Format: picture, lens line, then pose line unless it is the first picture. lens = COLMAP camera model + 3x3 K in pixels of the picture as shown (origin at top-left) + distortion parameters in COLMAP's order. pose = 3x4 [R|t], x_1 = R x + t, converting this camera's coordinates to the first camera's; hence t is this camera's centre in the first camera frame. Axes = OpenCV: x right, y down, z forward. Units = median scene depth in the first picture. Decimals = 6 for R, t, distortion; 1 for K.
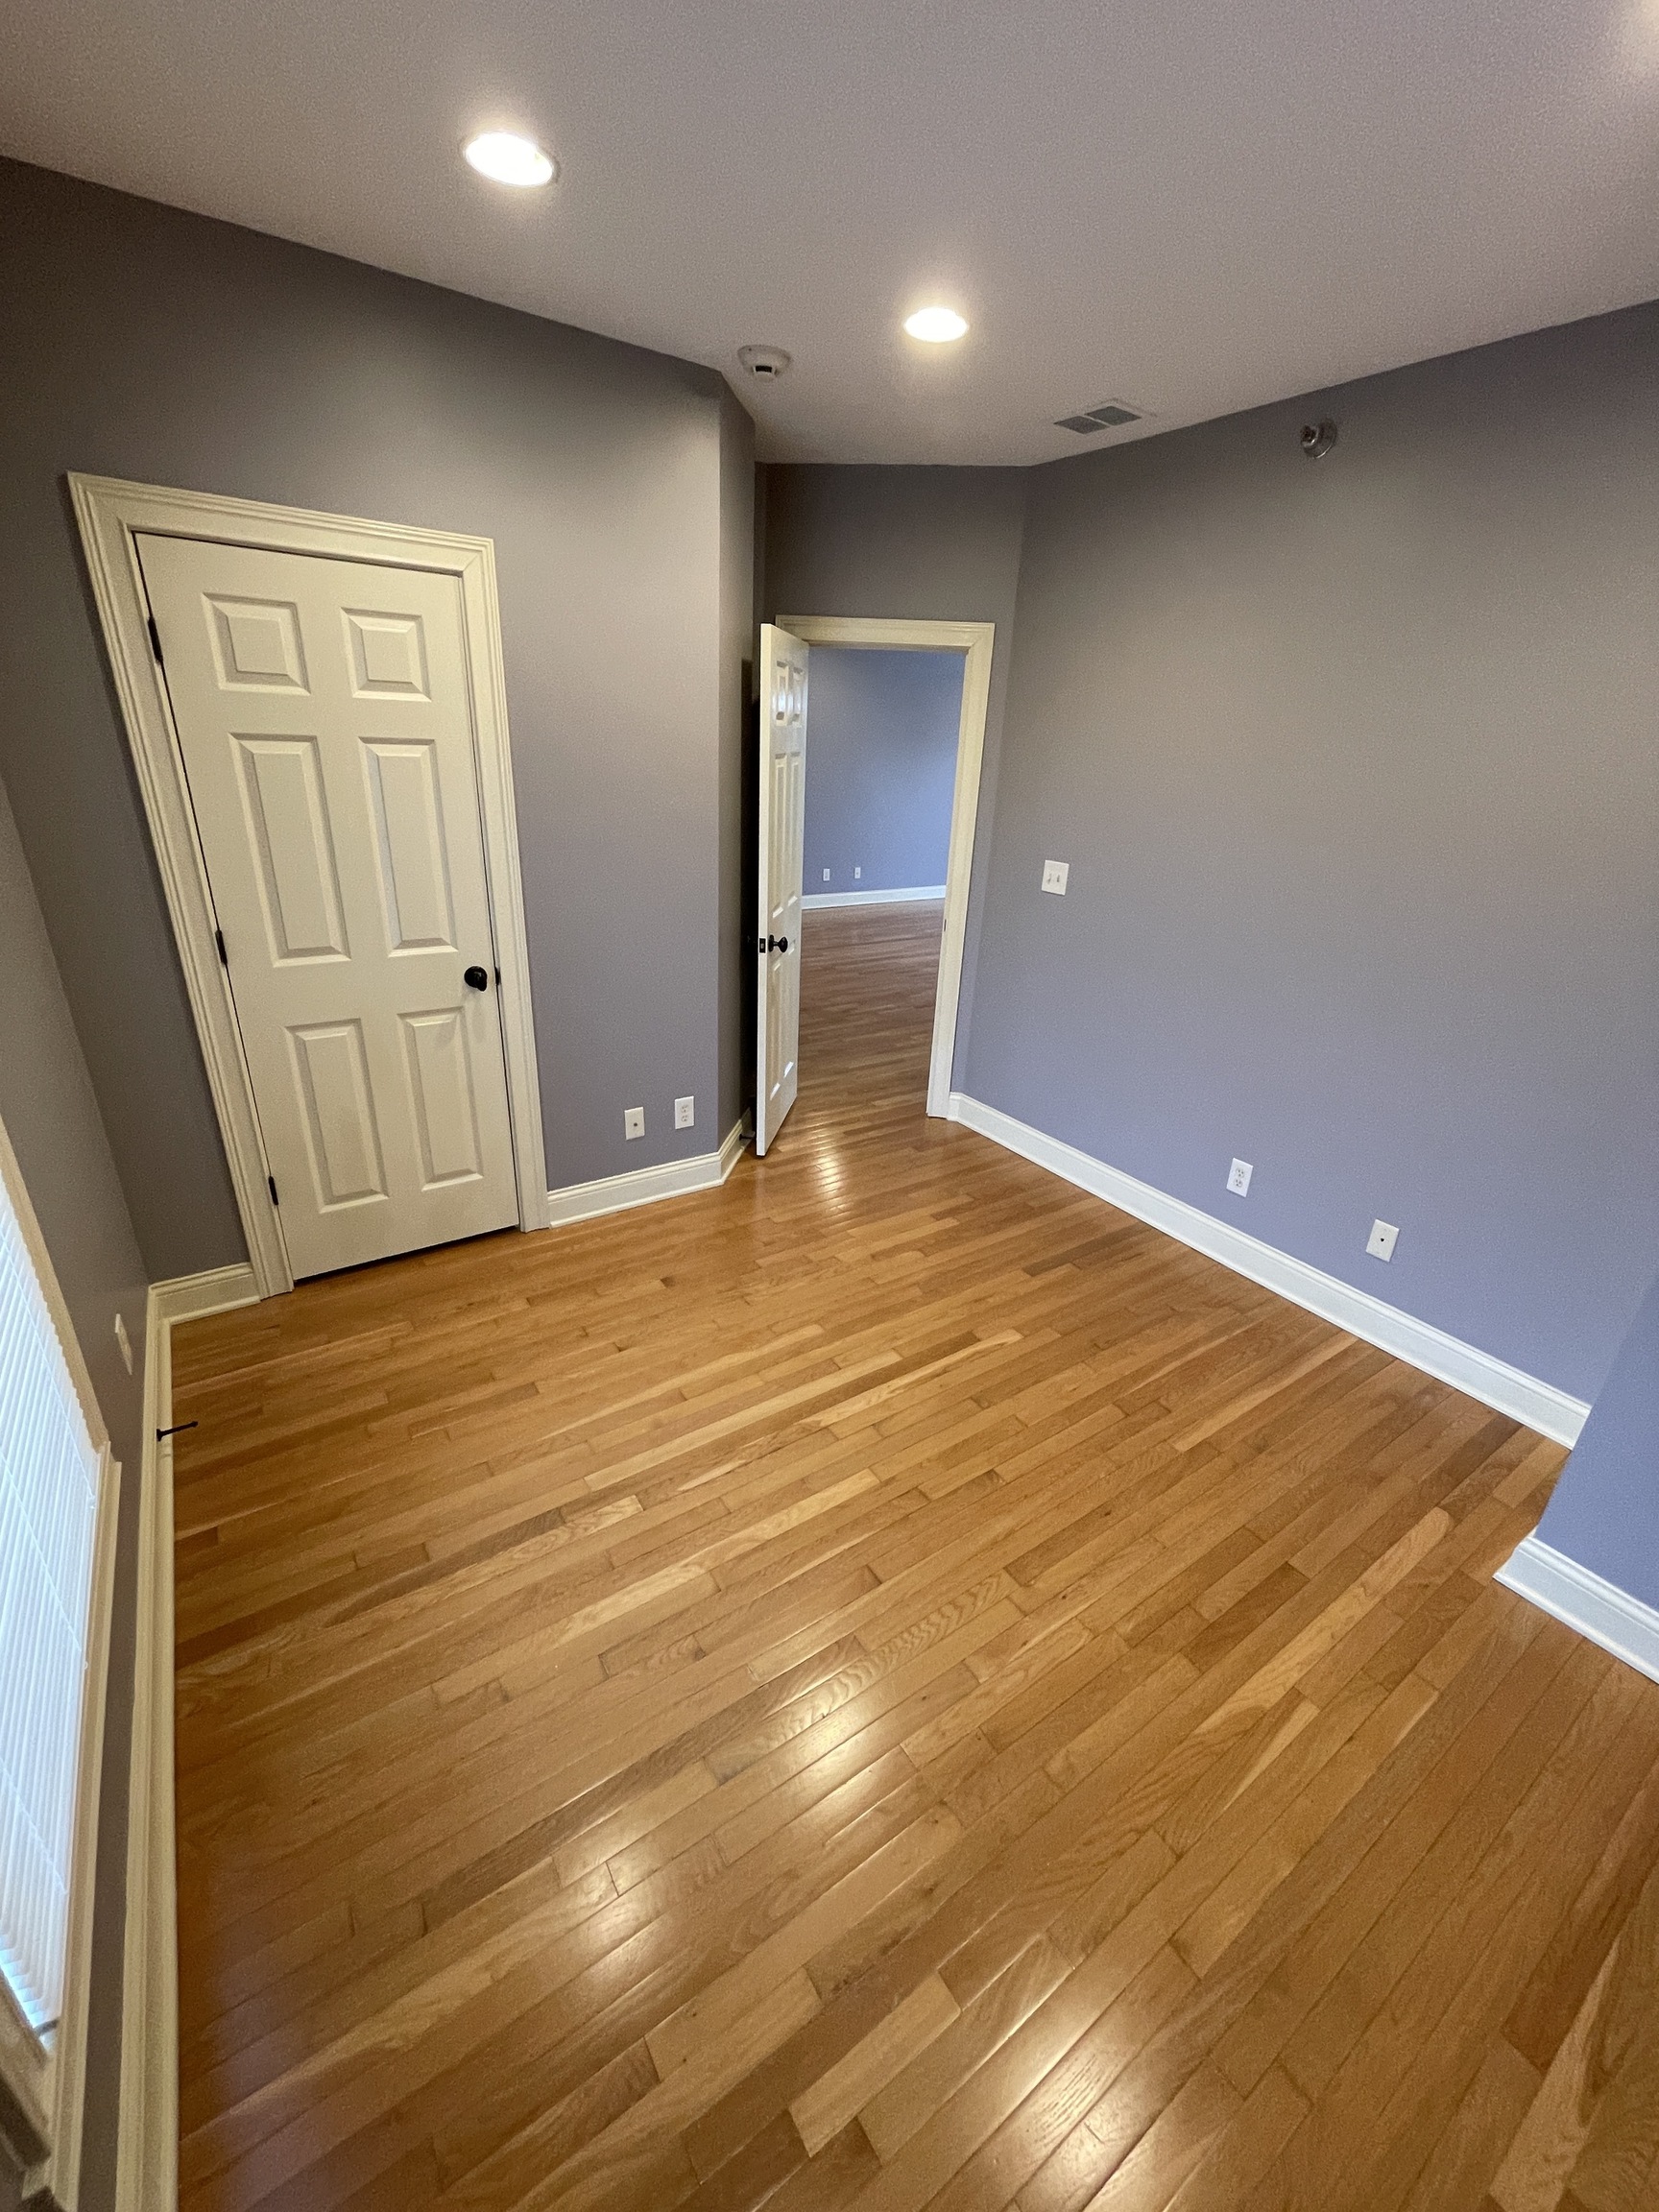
lens RADIAL K [[892.7, 0, 829.4], [0, 892.7, 1103.6], [0, 0, 1]] dist [-0.000506, 0.000217]
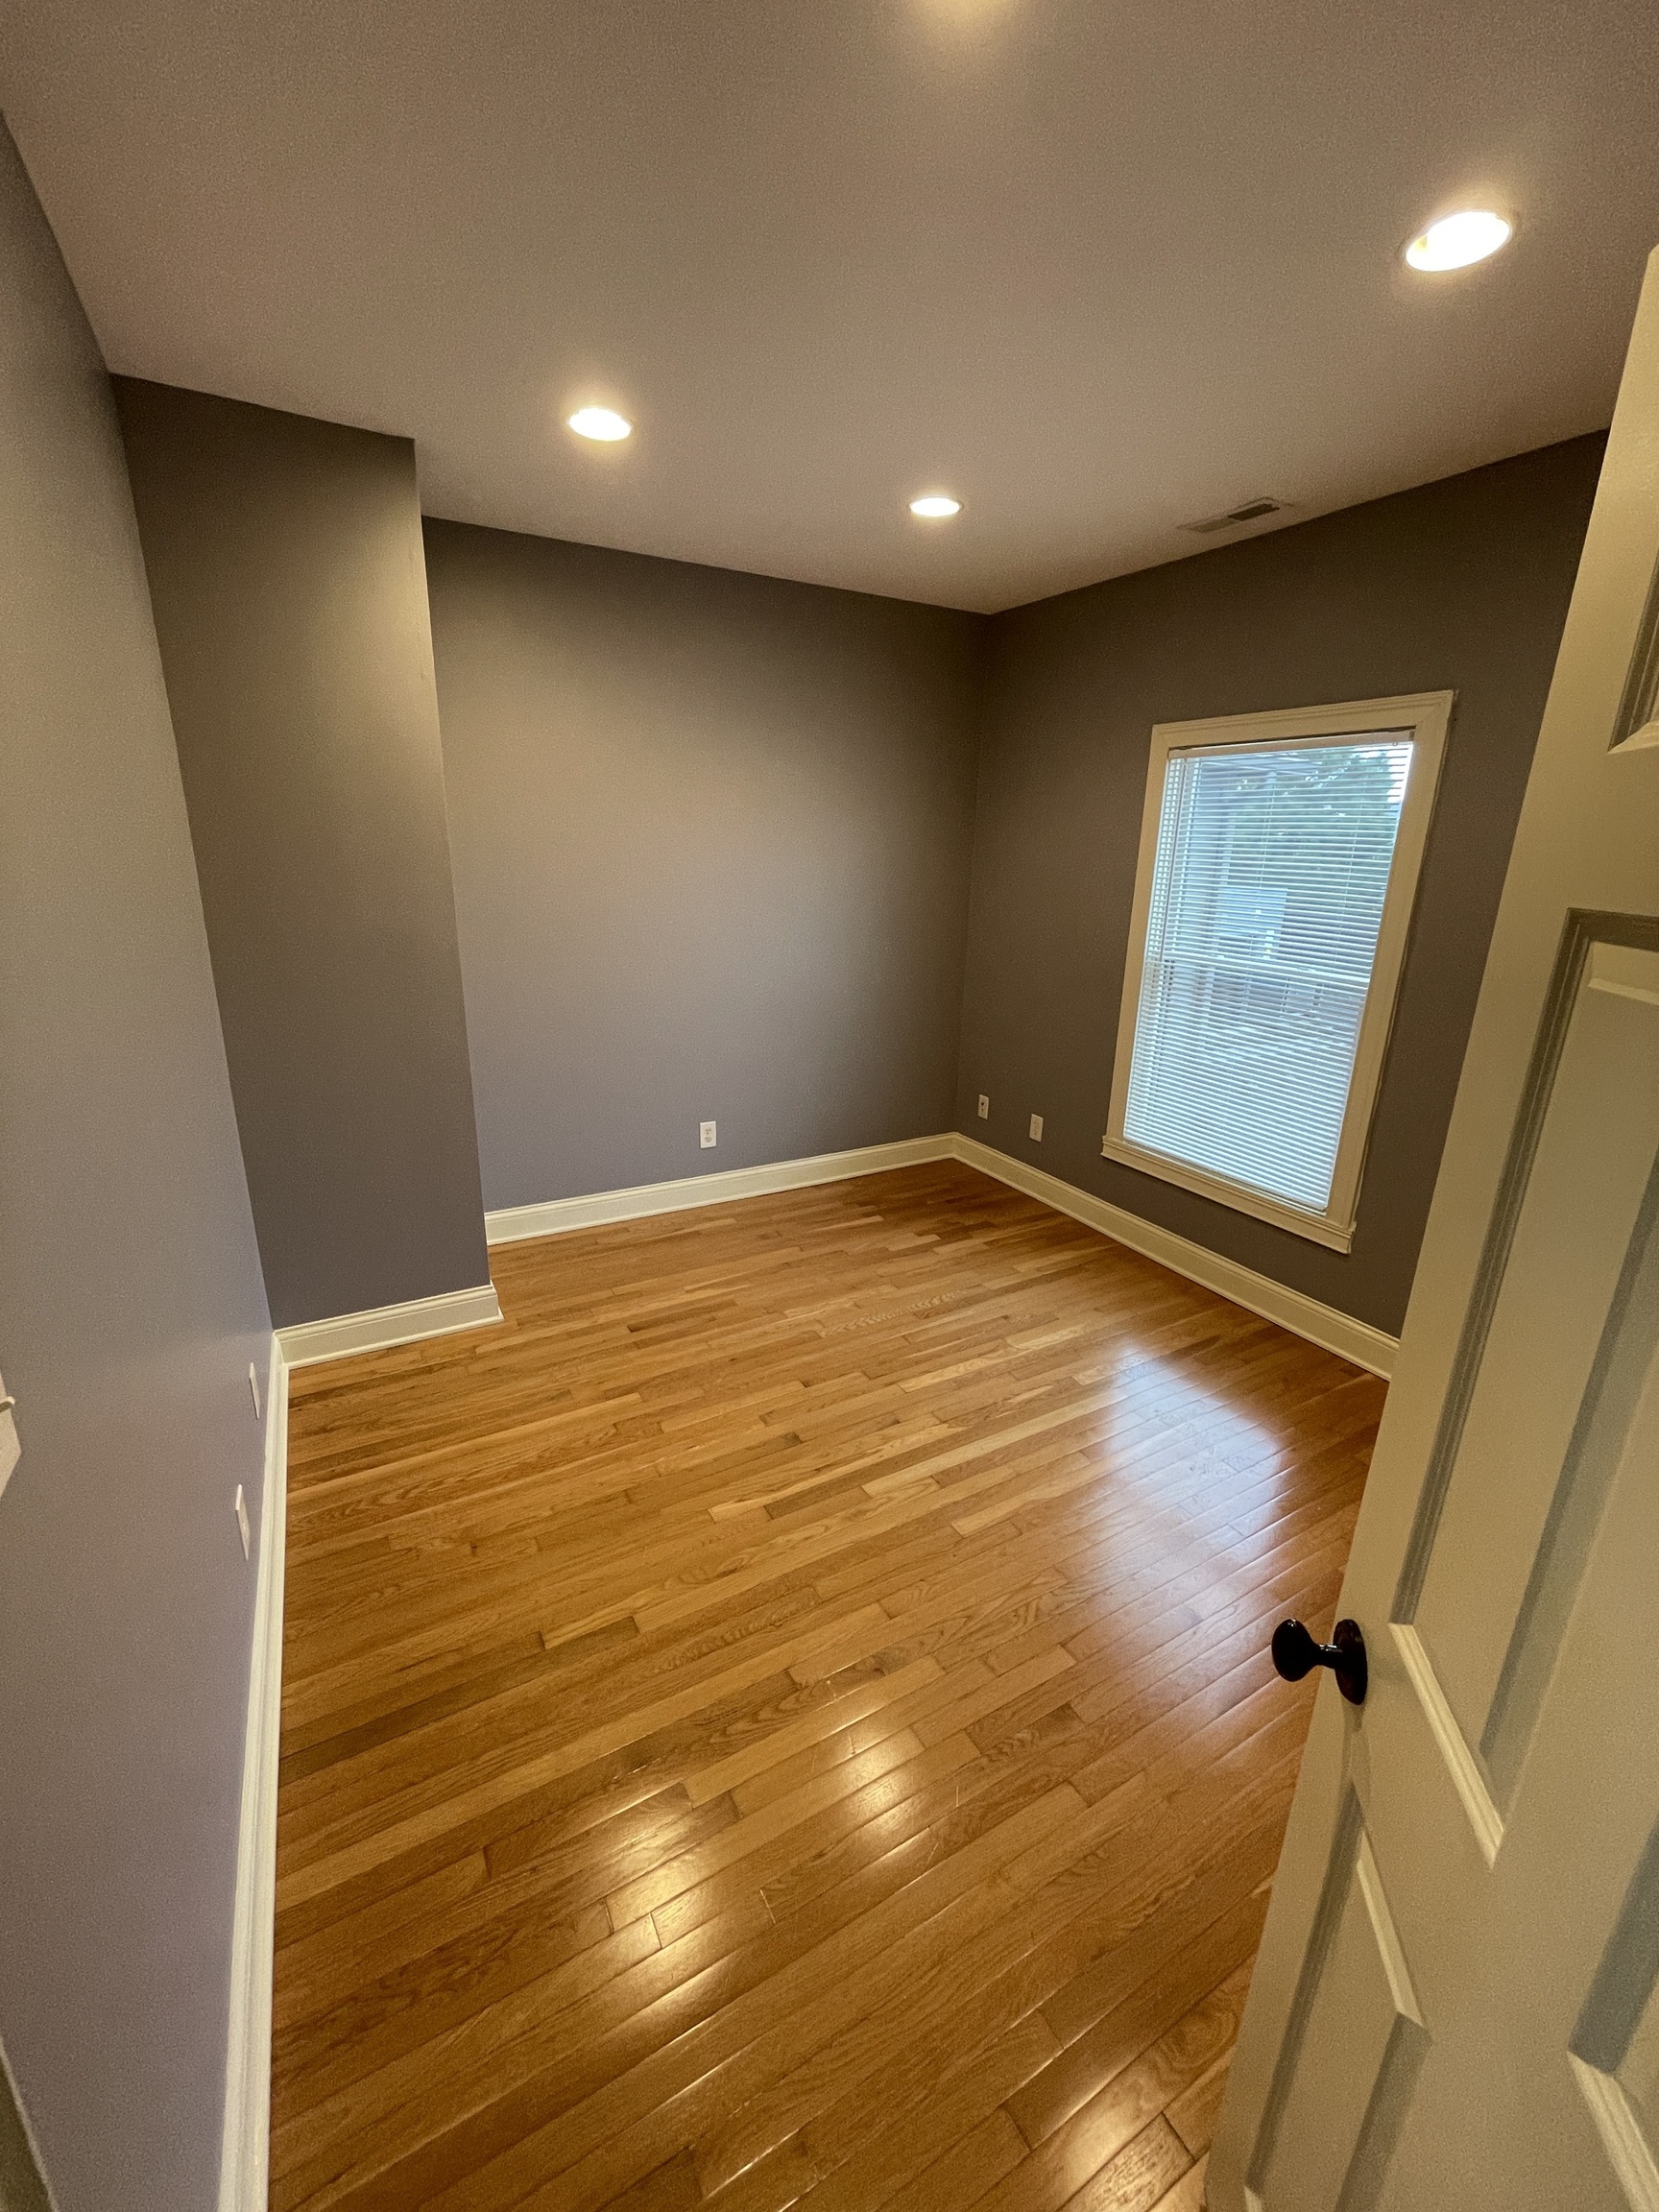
lens RADIAL K [[892.7, 0, 833.0], [0, 892.7, 1099.4], [0, 0, 1]] dist [-0.000506, 0.000217]
pose [[-0.994088, -0.093165, 0.055760, 0.116926], [-0.038048, 0.779893, 0.624755, -0.697624], [-0.101692, 0.618940, -0.778827, 1.763934]]
